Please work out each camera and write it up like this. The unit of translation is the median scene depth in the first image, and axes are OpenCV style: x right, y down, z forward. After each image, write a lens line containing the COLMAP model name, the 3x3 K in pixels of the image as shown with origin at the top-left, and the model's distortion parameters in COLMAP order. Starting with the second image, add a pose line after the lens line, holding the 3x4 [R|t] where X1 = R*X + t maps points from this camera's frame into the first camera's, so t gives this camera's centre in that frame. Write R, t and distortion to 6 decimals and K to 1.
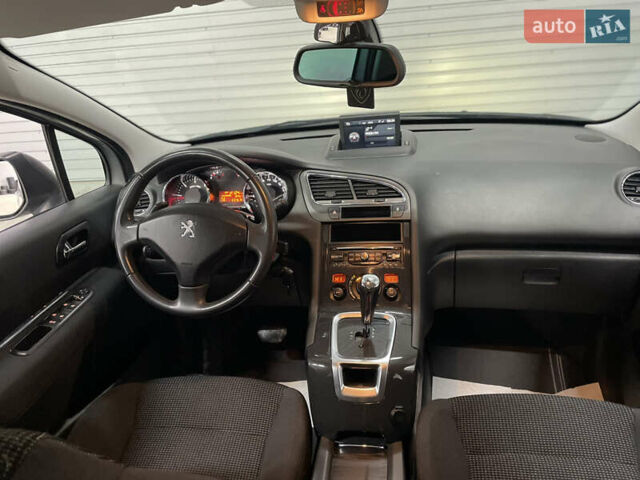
lens RADIAL K [[481.0, 0, 323.2], [0, 481.0, 237.9], [0, 0, 1]] dist [0.072005, -0.096043]
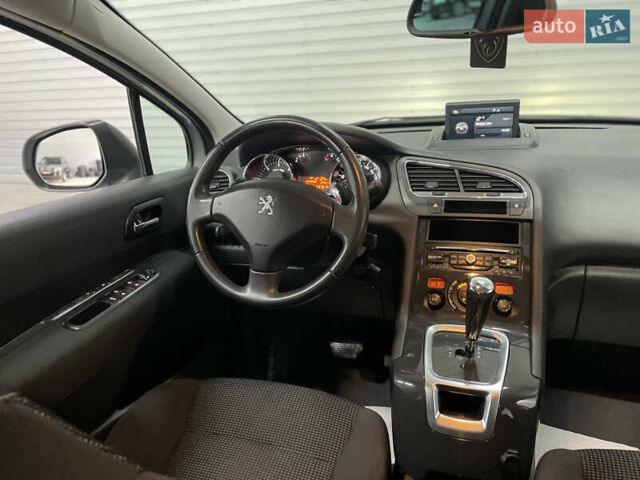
lens RADIAL K [[481.0, 0, 323.2], [0, 481.0, 237.9], [0, 0, 1]] dist [0.072005, -0.096043]
pose [[0.984448, 0.080306, -0.156245, -0.034350], [-0.089615, 0.994541, -0.053464, 0.067775], [0.151099, 0.066634, 0.986270, 0.146751]]
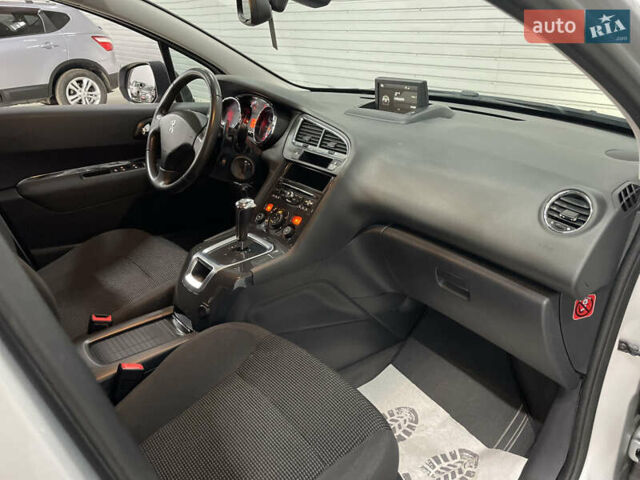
lens RADIAL K [[481.0, 0, 323.2], [0, 481.0, 237.9], [0, 0, 1]] dist [0.072005, -0.096043]
pose [[0.741131, 0.341719, -0.577887, 0.790701], [-0.327179, 0.935475, 0.133567, -0.040285], [0.586242, 0.090082, 0.805112, 0.170932]]
